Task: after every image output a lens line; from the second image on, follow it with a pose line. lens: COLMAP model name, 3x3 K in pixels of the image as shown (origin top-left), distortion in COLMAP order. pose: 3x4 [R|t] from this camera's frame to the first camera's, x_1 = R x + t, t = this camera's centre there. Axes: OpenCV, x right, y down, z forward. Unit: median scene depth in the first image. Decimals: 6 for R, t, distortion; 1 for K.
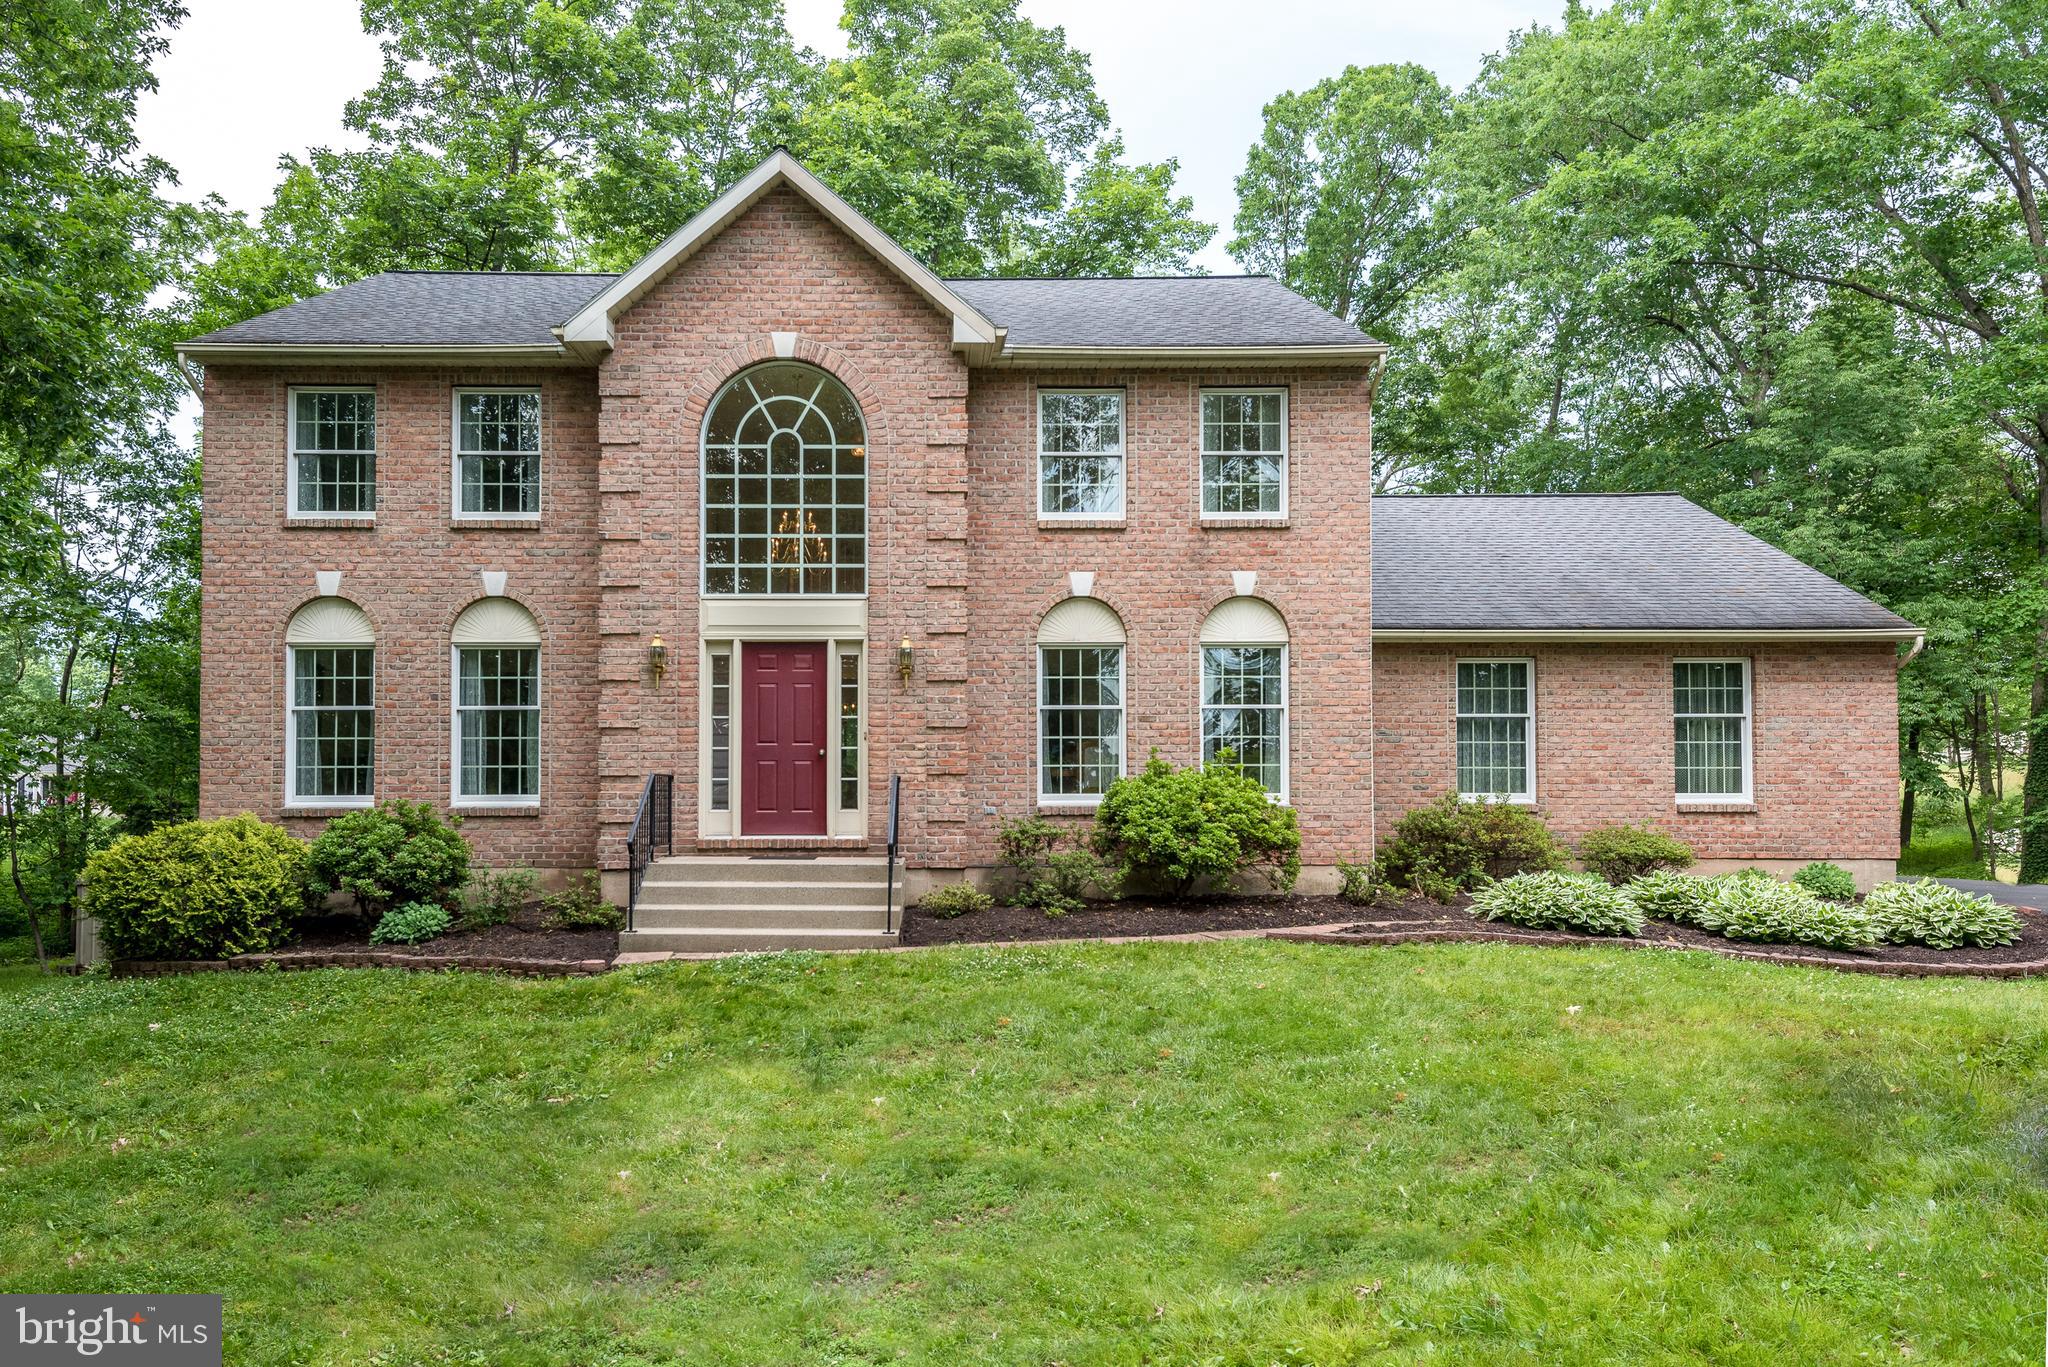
lens RADIAL K [[1411.0, 0, 977.5], [0, 1411.0, 768.8], [0, 0, 1]] dist [0.025384, -0.003539]
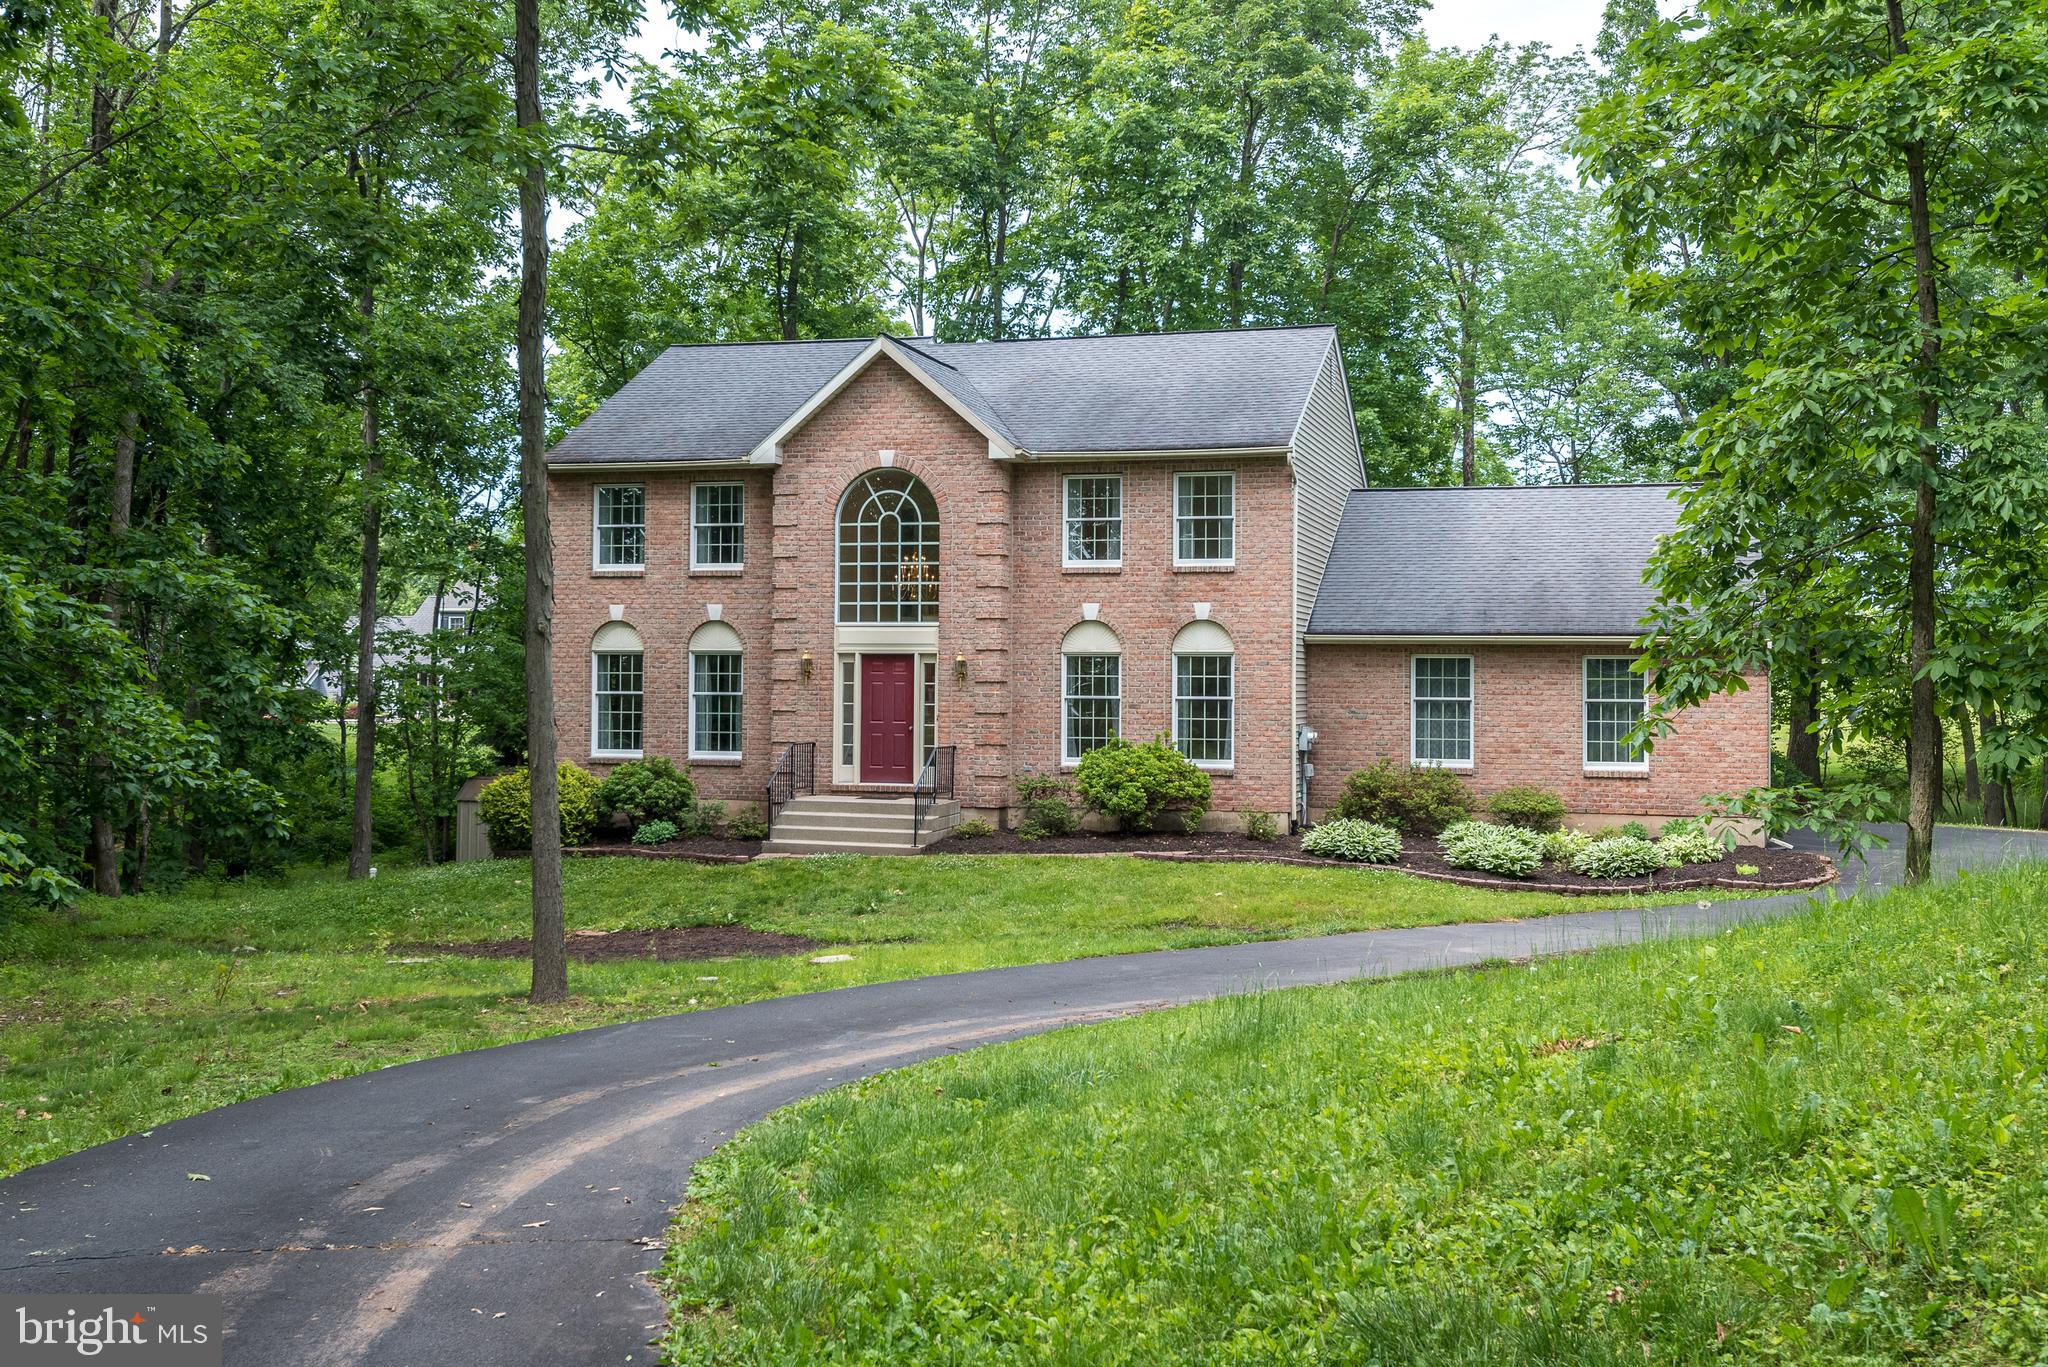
lens RADIAL K [[2052.5, 0, 1025.0], [0, 2052.5, 679.4], [0, 0, 1]] dist [0.001729, 0.000000]
pose [[0.961384, 0.008193, -0.275087, 0.603386], [-0.004487, 0.999891, 0.014096, -0.094194], [0.275172, -0.012317, 0.961316, -1.058104]]
